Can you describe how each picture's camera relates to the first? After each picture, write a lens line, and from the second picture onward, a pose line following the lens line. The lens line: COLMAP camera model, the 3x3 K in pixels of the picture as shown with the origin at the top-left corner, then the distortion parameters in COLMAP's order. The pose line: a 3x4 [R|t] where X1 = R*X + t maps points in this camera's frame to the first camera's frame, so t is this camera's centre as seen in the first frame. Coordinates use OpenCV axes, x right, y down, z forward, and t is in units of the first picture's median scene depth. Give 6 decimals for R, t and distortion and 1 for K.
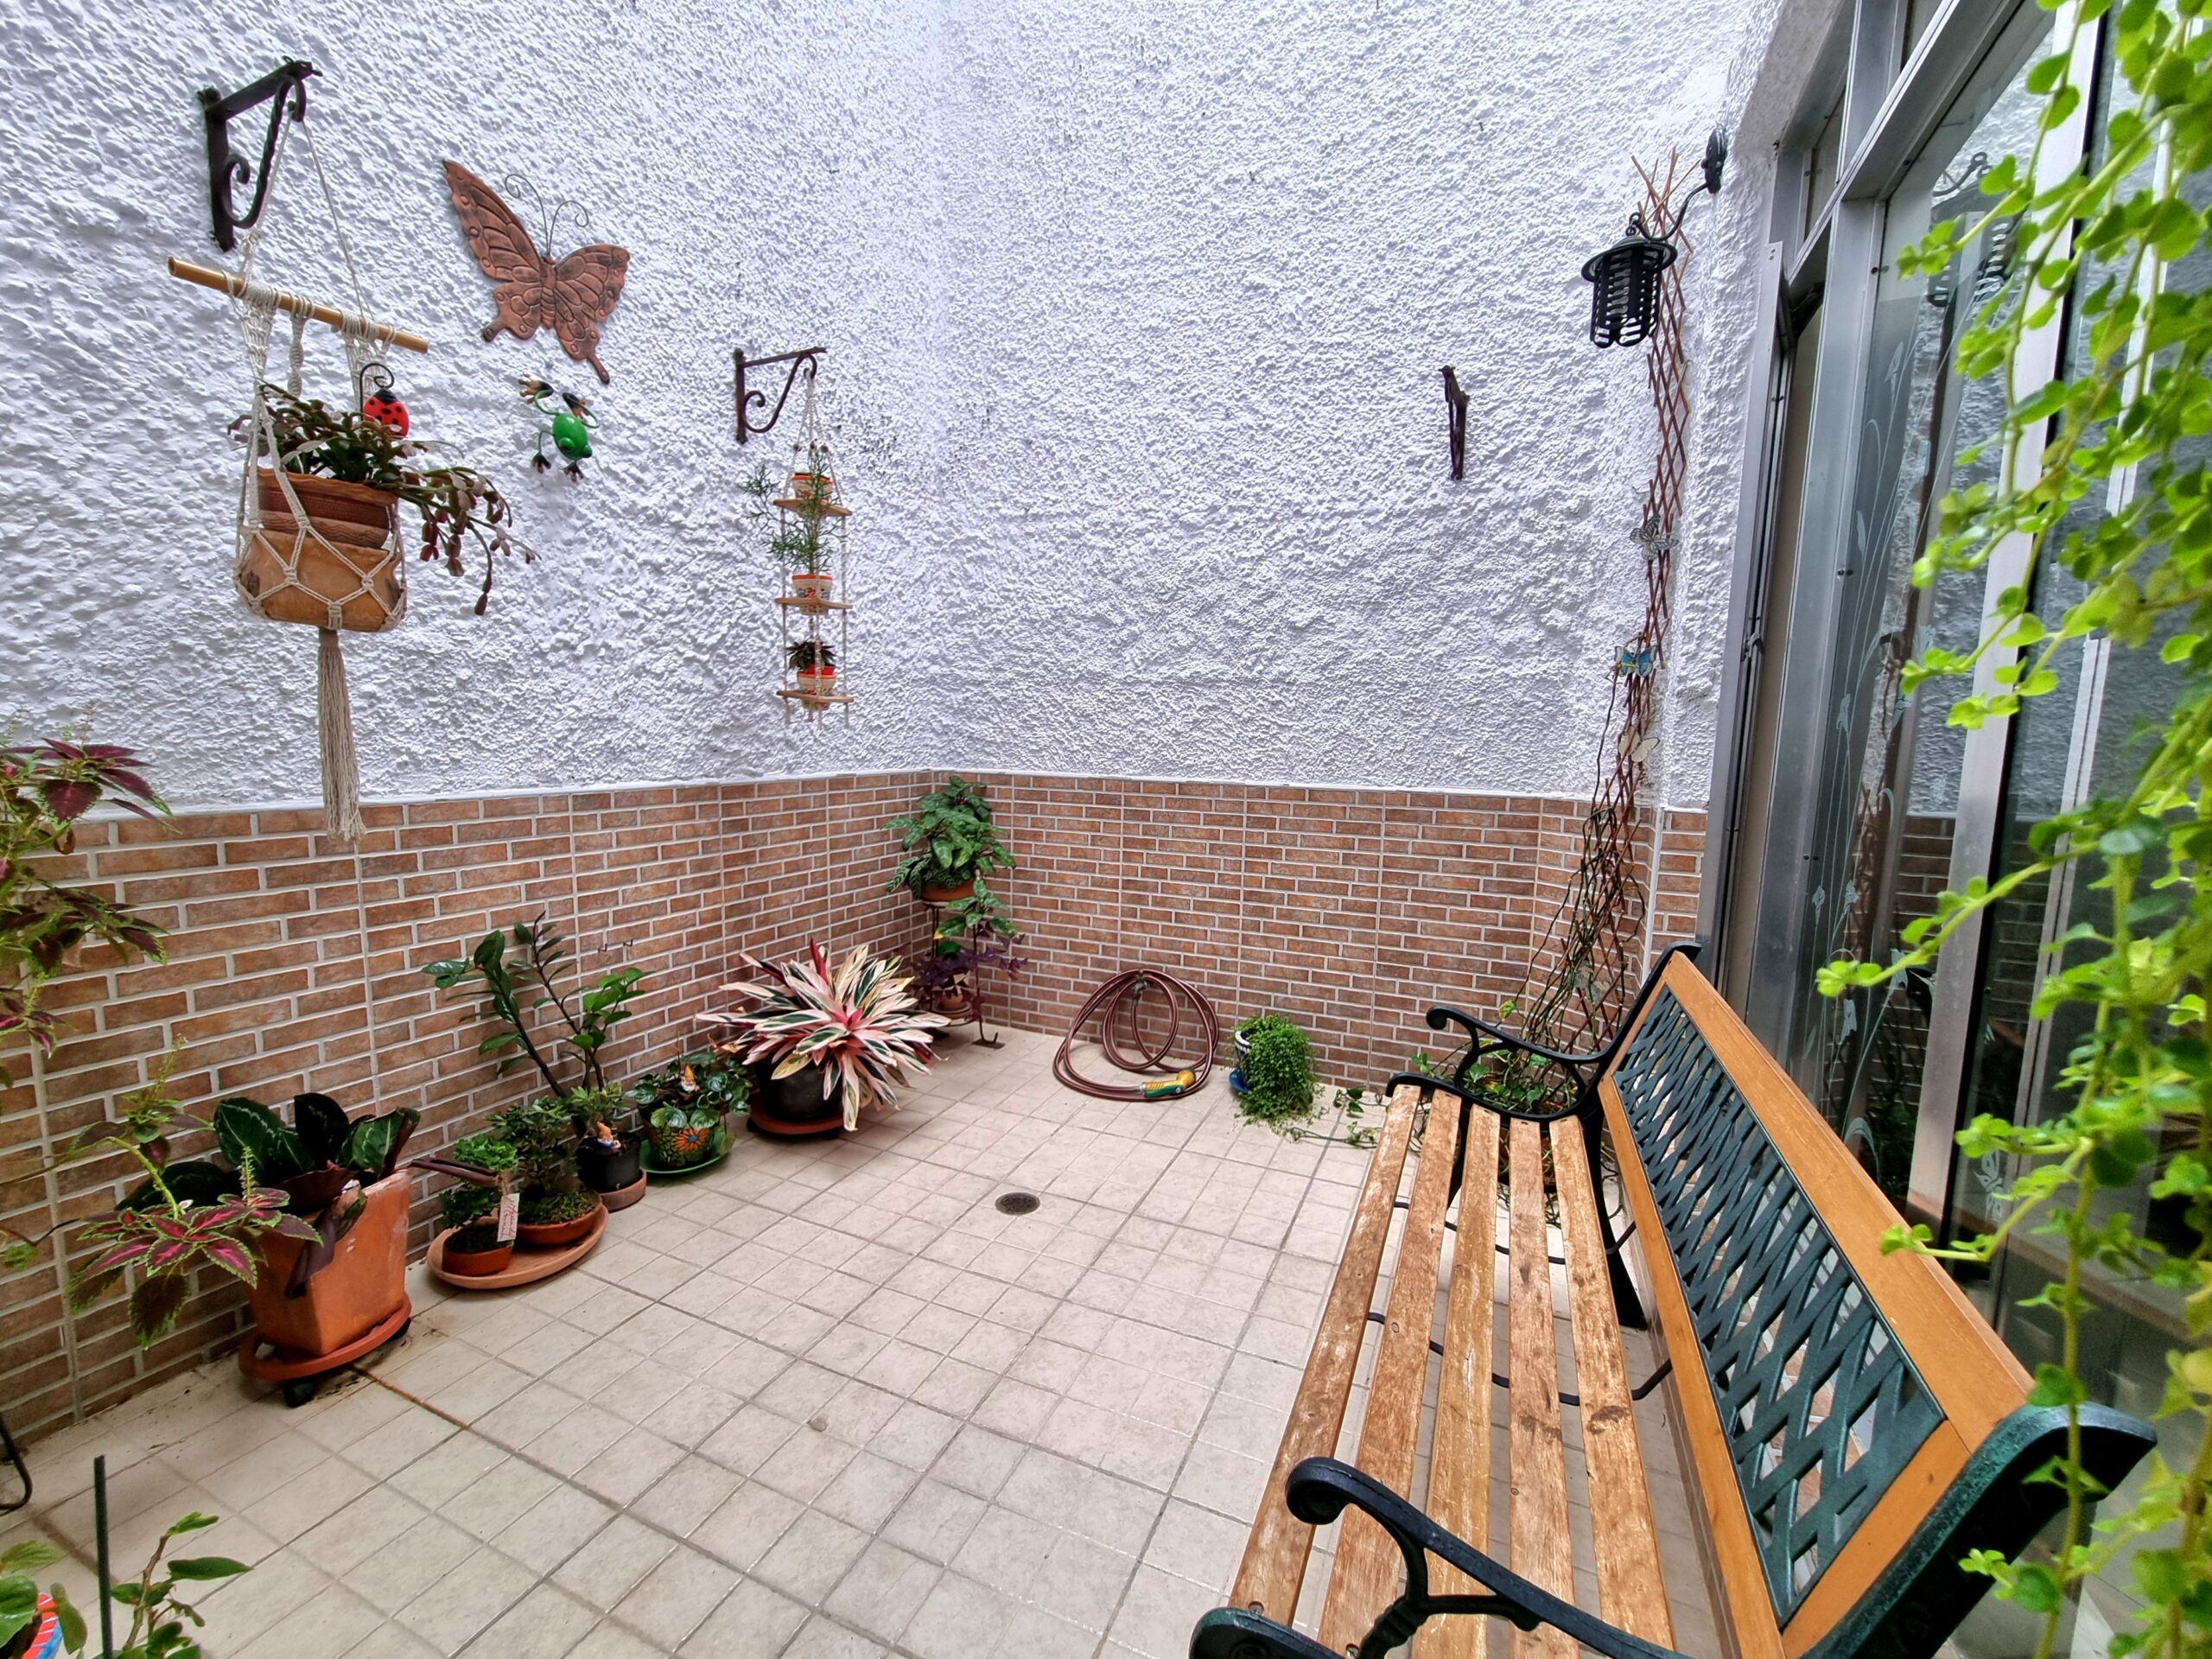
lens RADIAL K [[895.4, 0, 1106.0], [0, 895.4, 829.5], [0, 0, 1]] dist [0.000291, -0.000004]
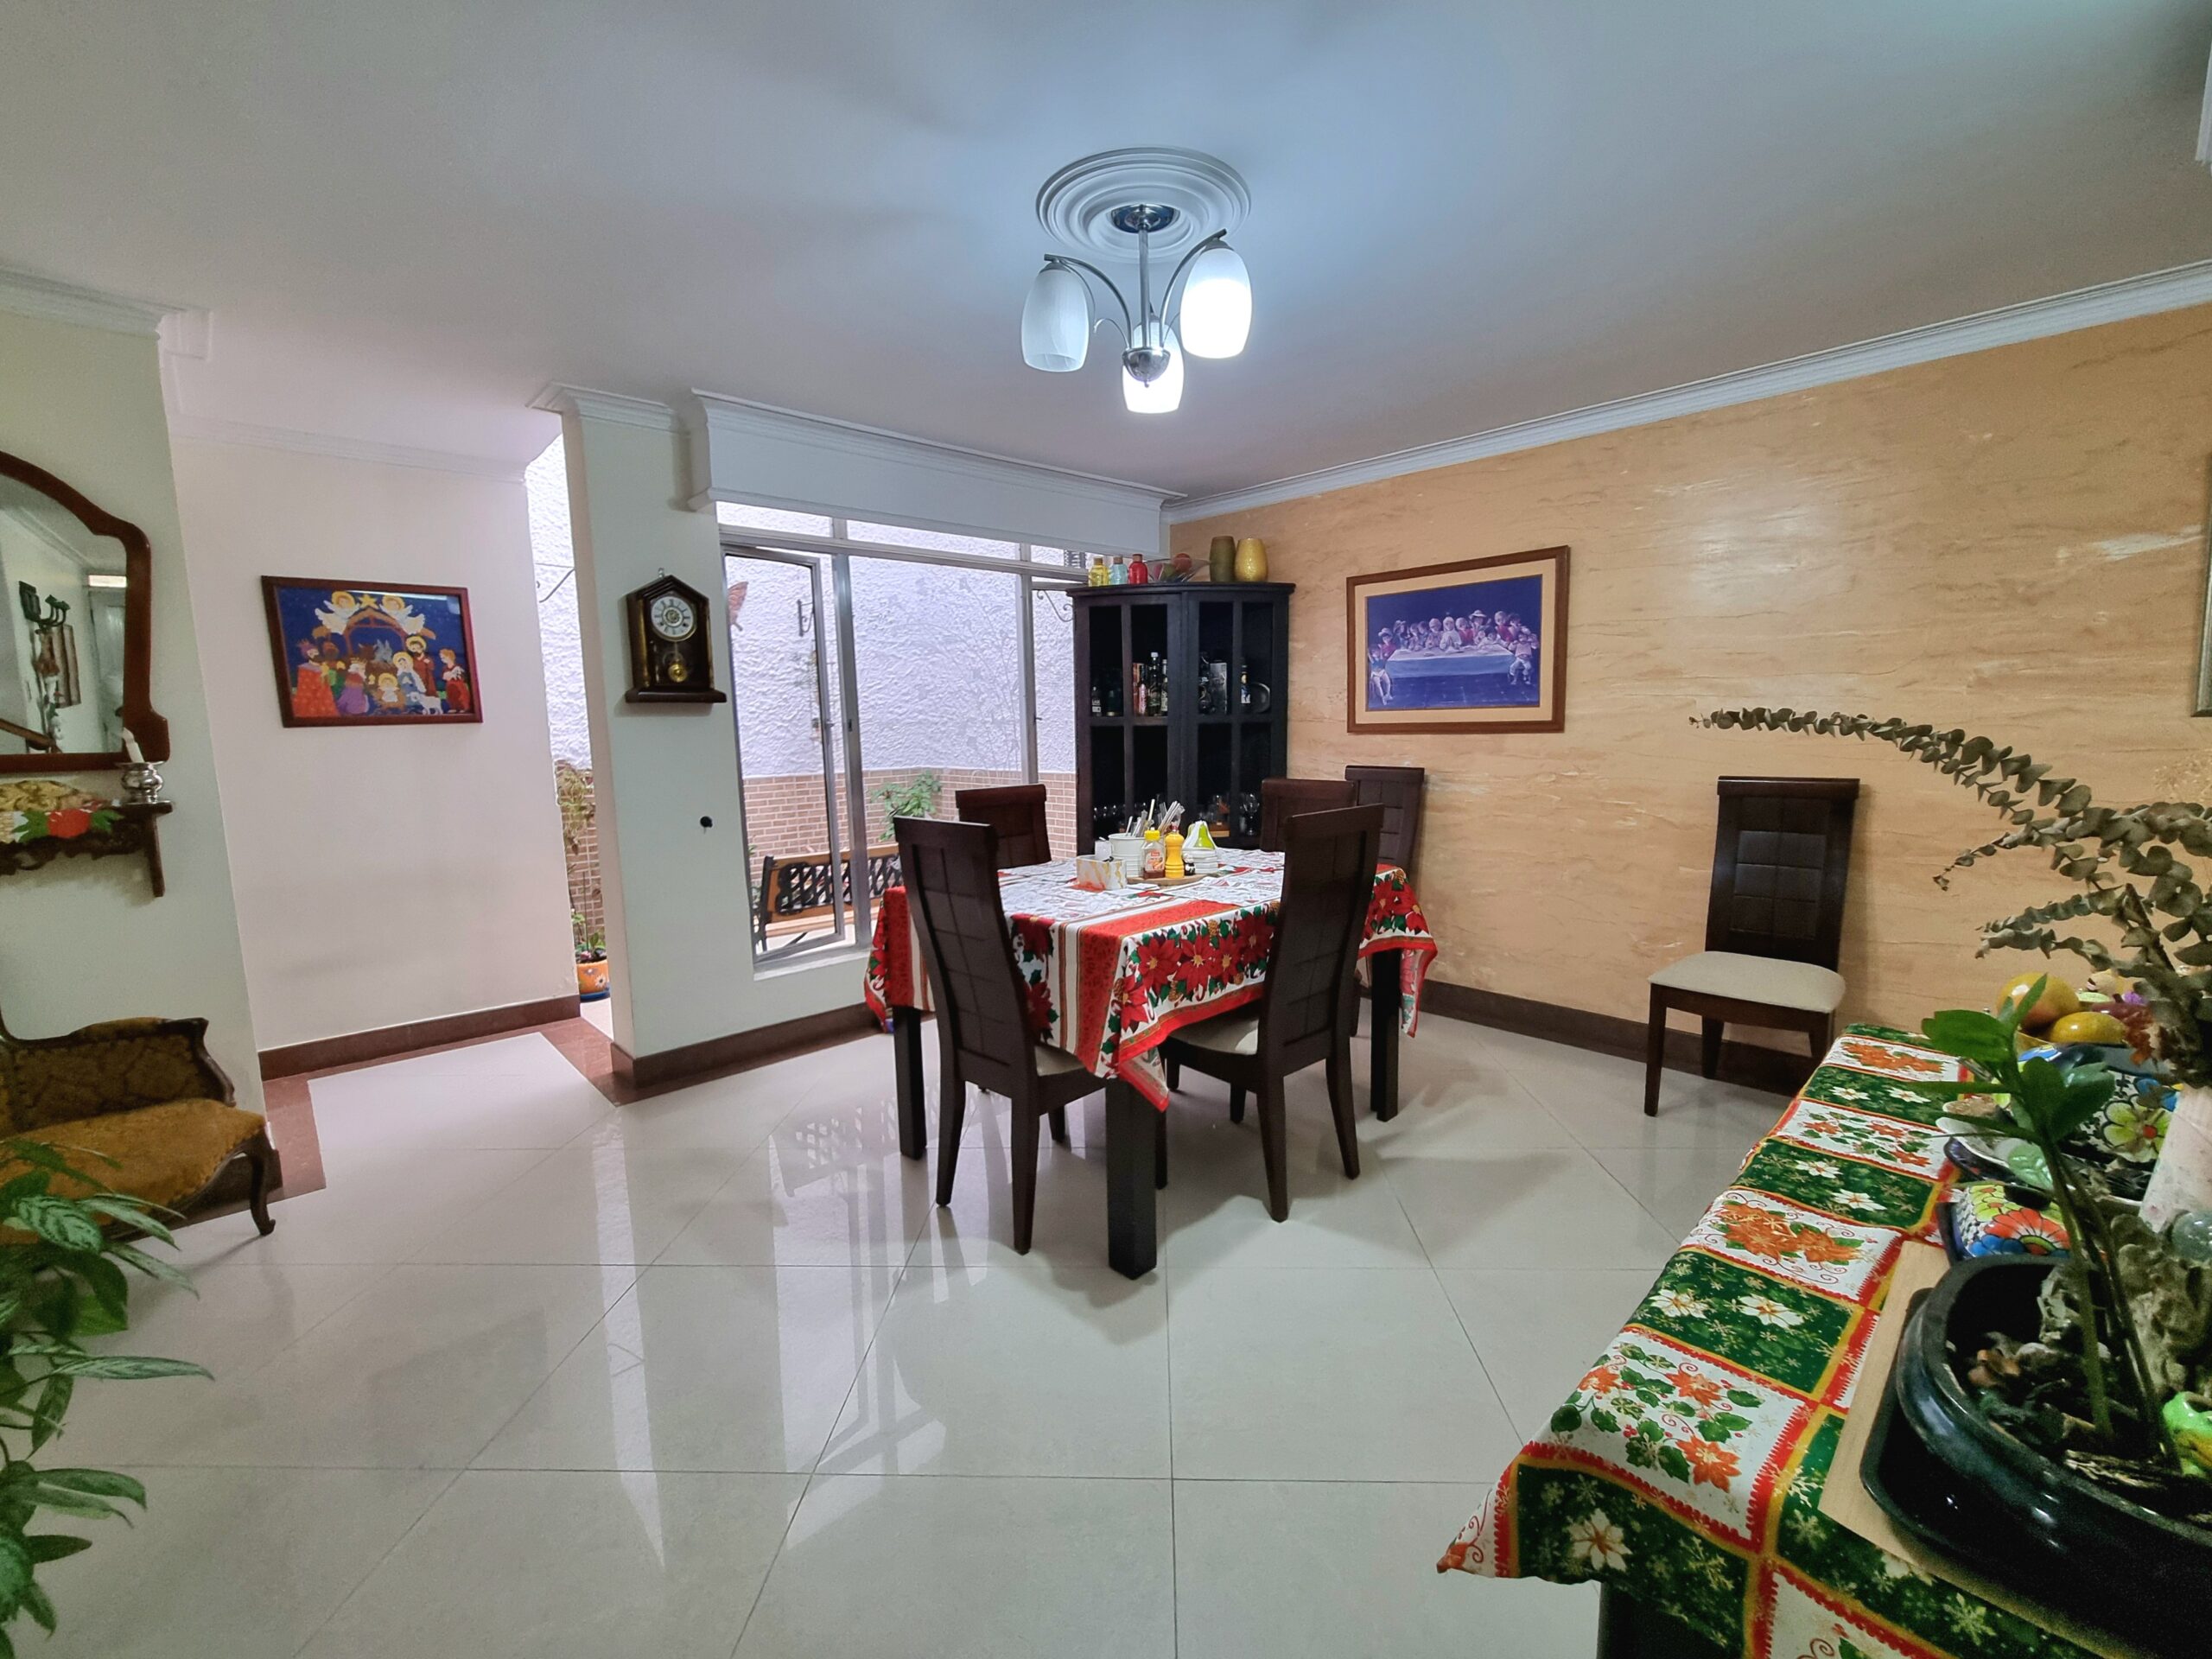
lens RADIAL K [[925.4, 0, 1106.0], [0, 925.4, 829.5], [0, 0, 1]] dist [0.000360, -0.000088]
pose [[0.920331, 0.010979, -0.390986, 1.324864], [-0.007059, 0.999909, 0.011461, 0.061279], [0.391077, -0.007788, 0.920325, -0.987095]]
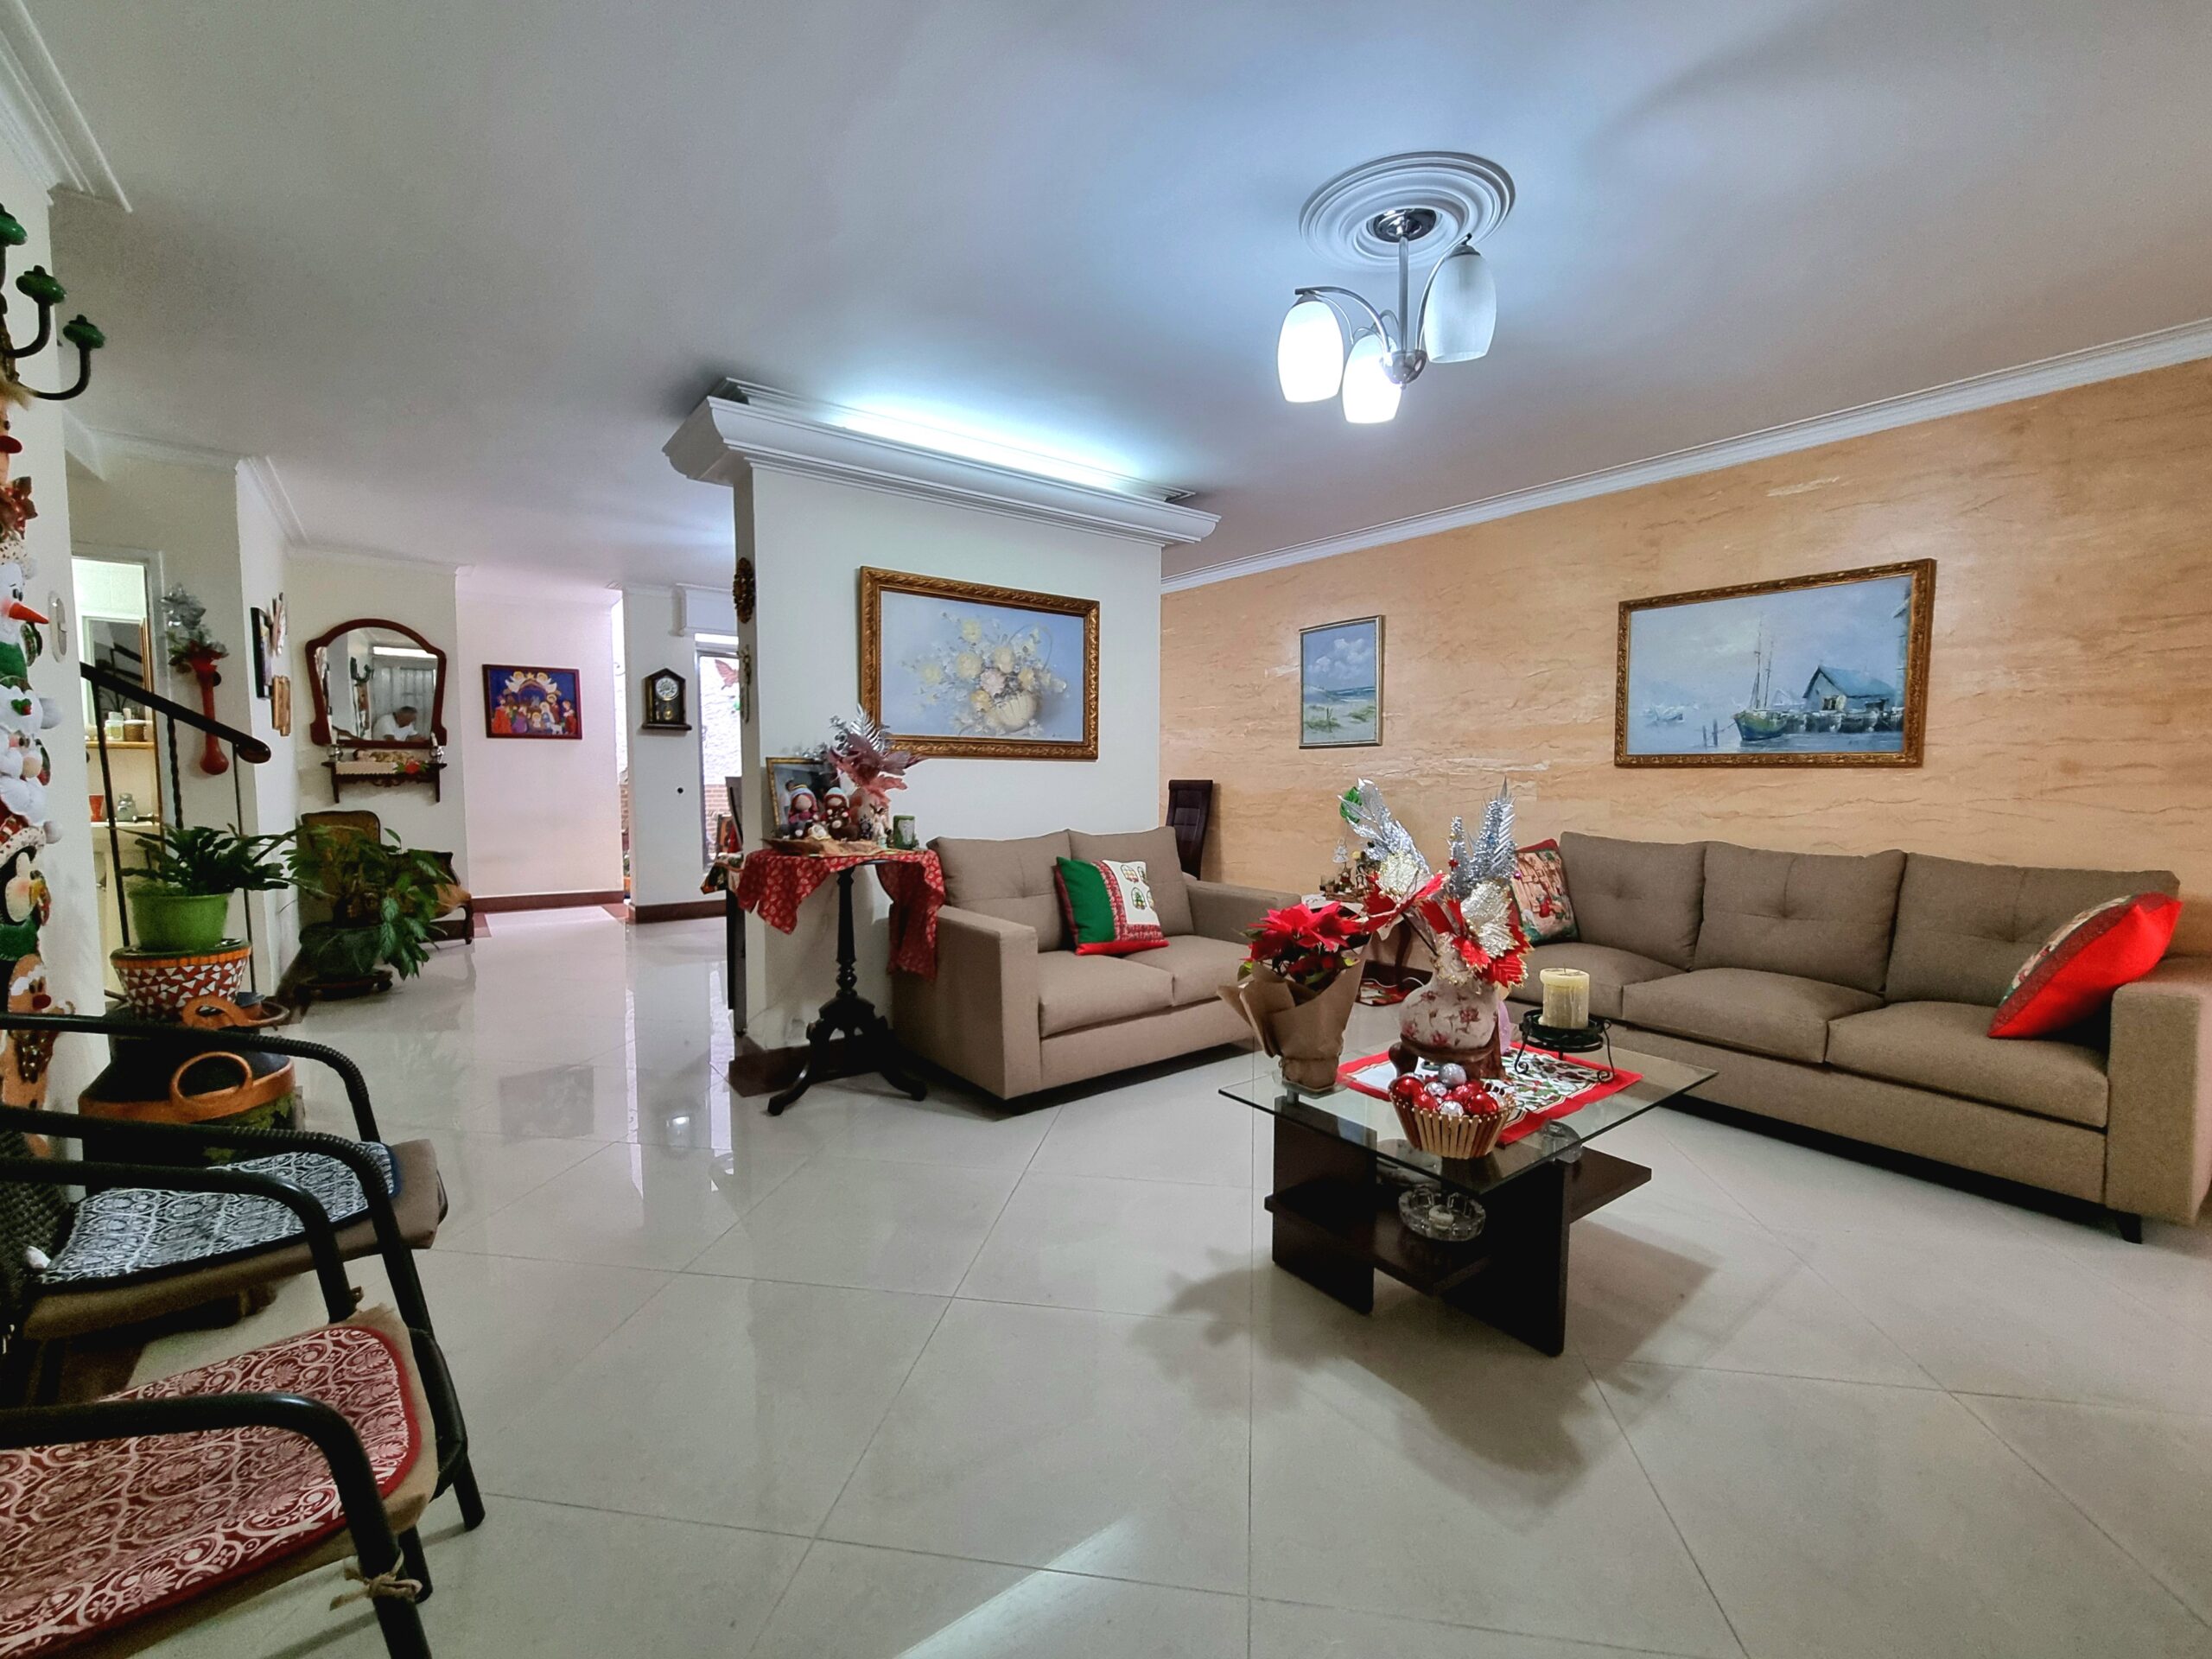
lens RADIAL K [[895.4, 0, 1106.0], [0, 895.4, 829.5], [0, 0, 1]] dist [0.000291, -0.000004]
pose [[0.877326, 0.019799, -0.479487, 3.556997], [-0.045408, 0.998091, -0.041871, 0.371827], [0.477742, 0.058507, 0.876550, -2.160242]]
